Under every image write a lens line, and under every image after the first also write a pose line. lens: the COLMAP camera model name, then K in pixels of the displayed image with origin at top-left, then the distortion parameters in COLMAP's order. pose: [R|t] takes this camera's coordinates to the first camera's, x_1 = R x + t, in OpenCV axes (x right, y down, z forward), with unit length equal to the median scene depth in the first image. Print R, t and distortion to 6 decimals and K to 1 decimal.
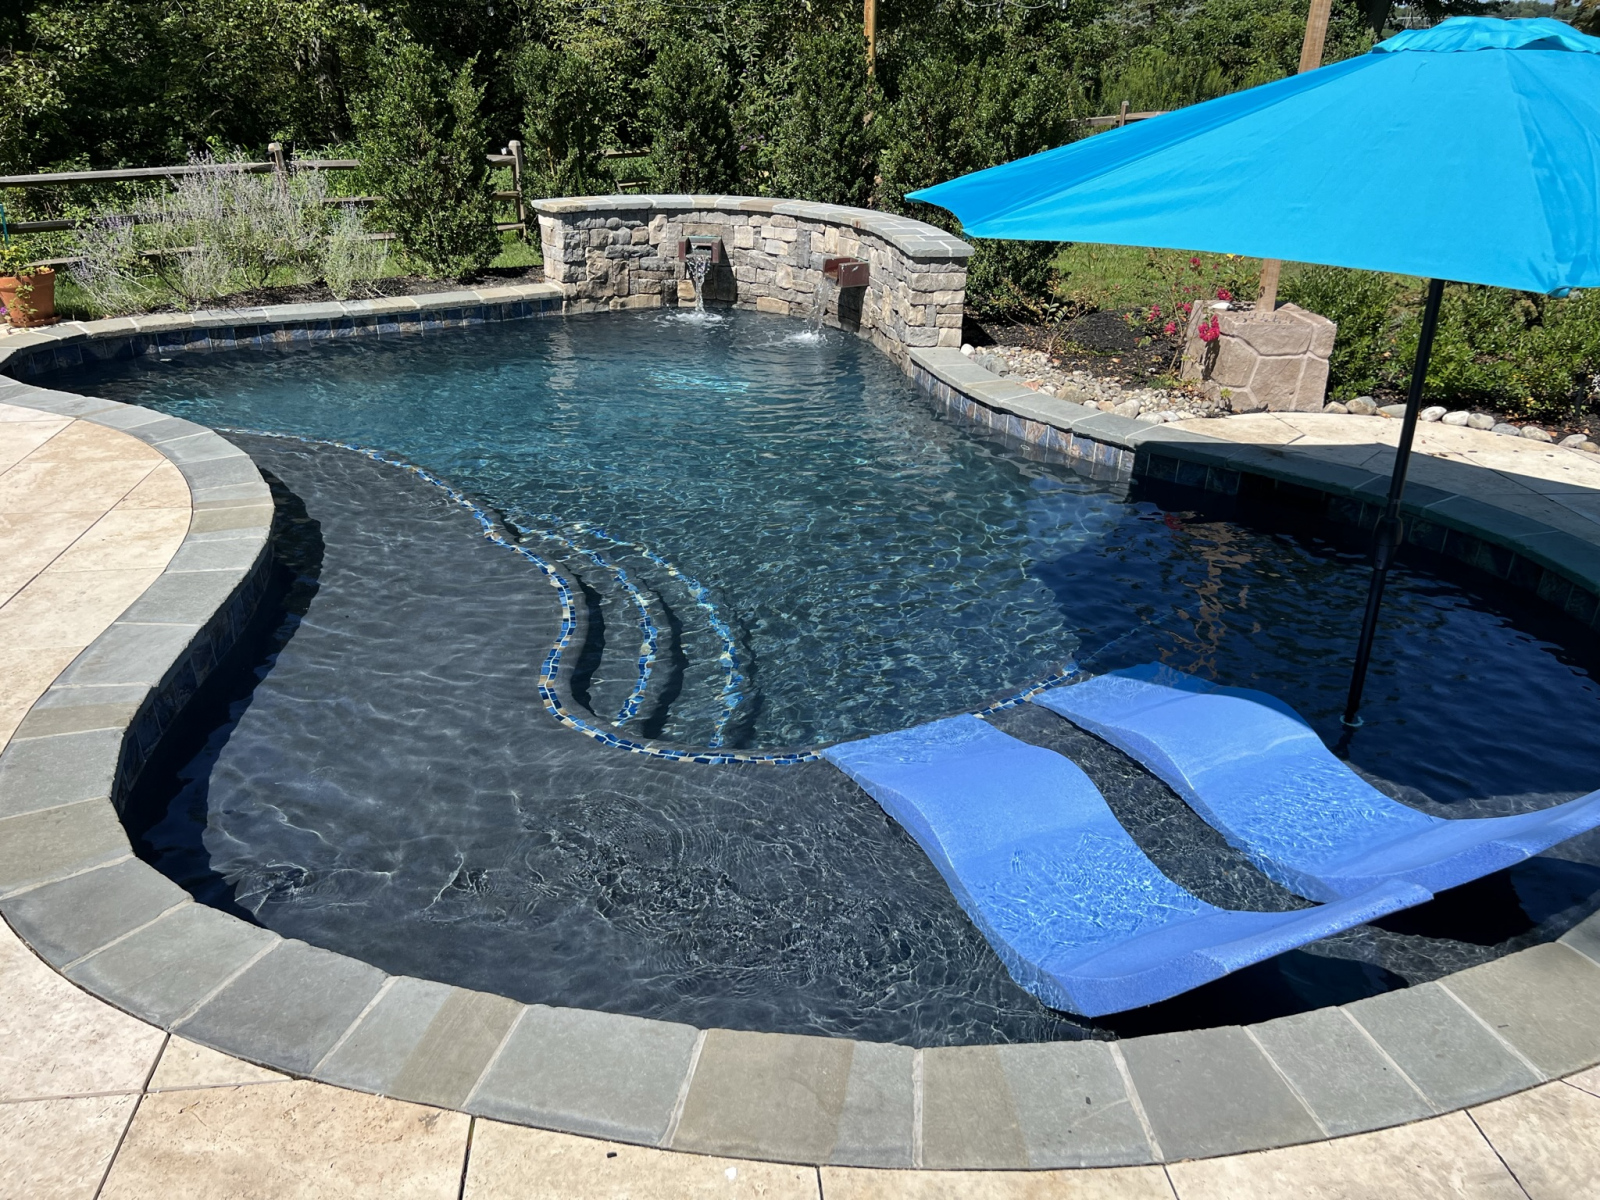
lens RADIAL K [[1248.6, 0, 794.6], [0, 1248.6, 598.8], [0, 0, 1]] dist [0.050987, -0.031710]
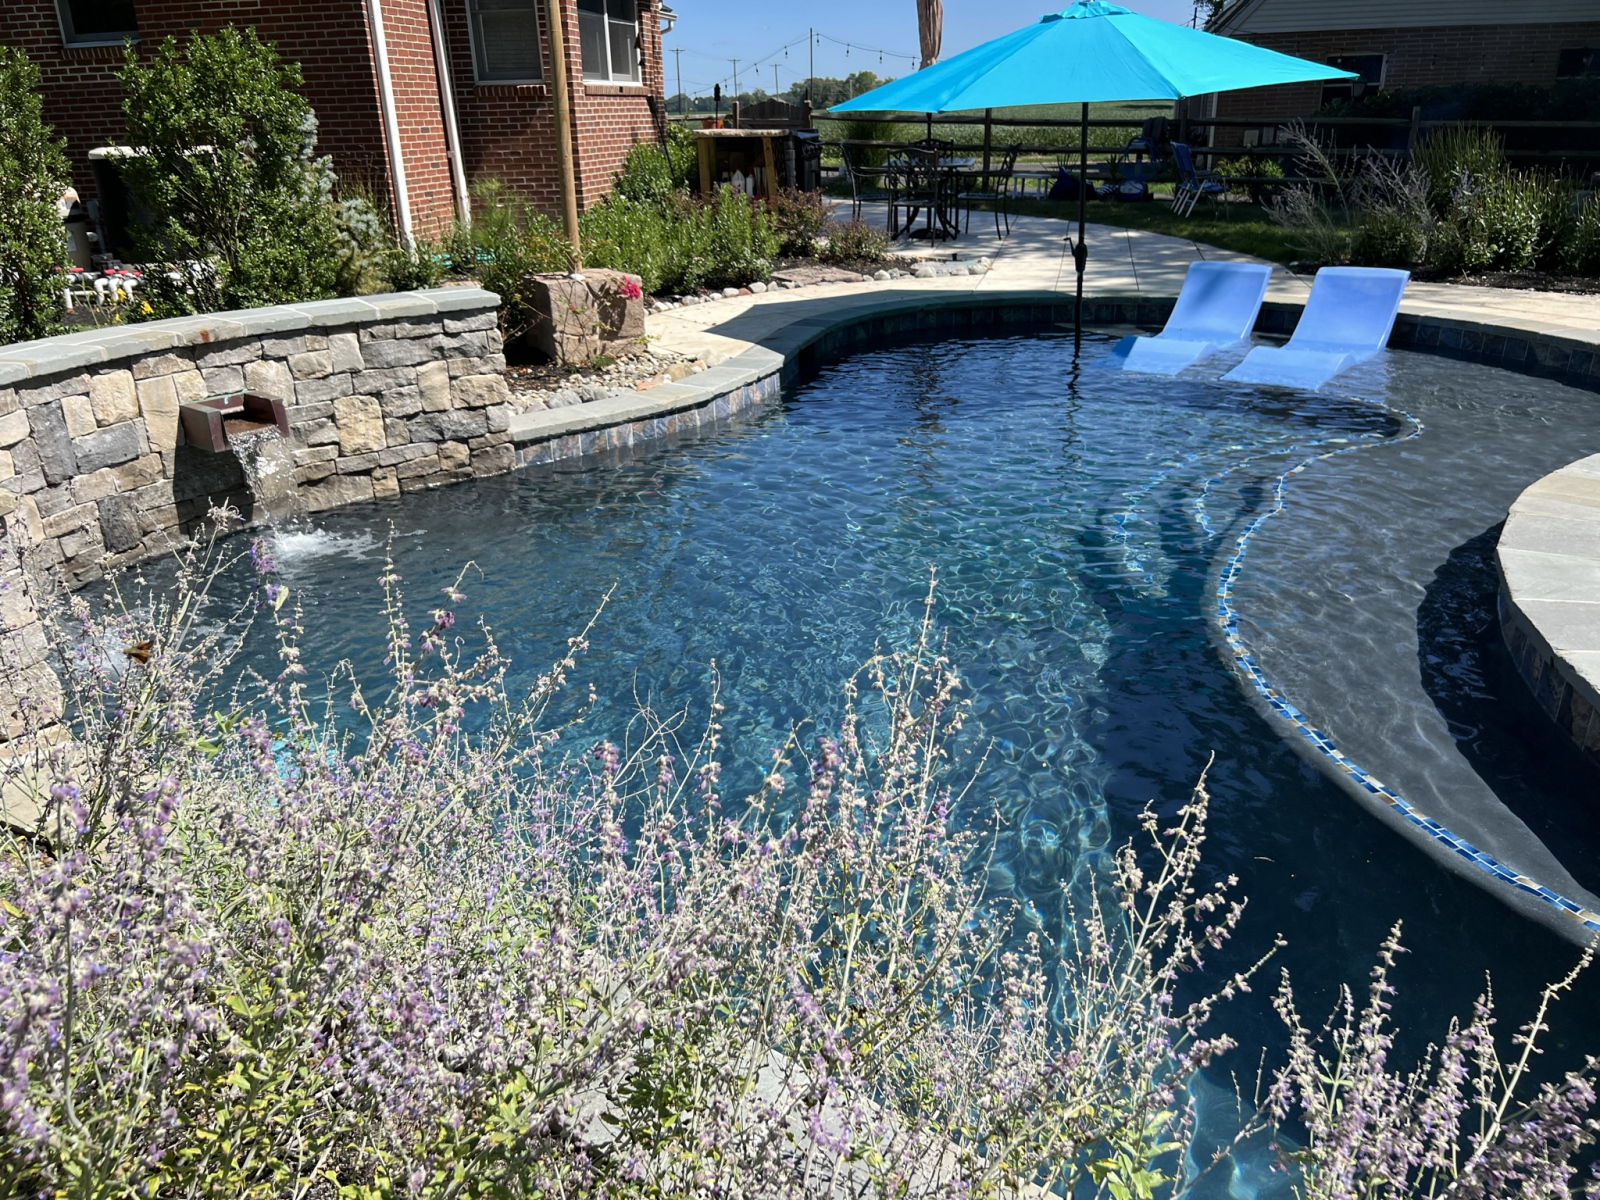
lens RADIAL K [[1248.6, 0, 801.7], [0, 1248.6, 598.9], [0, 0, 1]] dist [0.050987, -0.031710]
pose [[-0.427132, -0.330168, 0.841752, -0.513686], [0.408540, 0.760031, 0.505419, -0.354435], [-0.806631, 0.559770, -0.189747, 0.888942]]
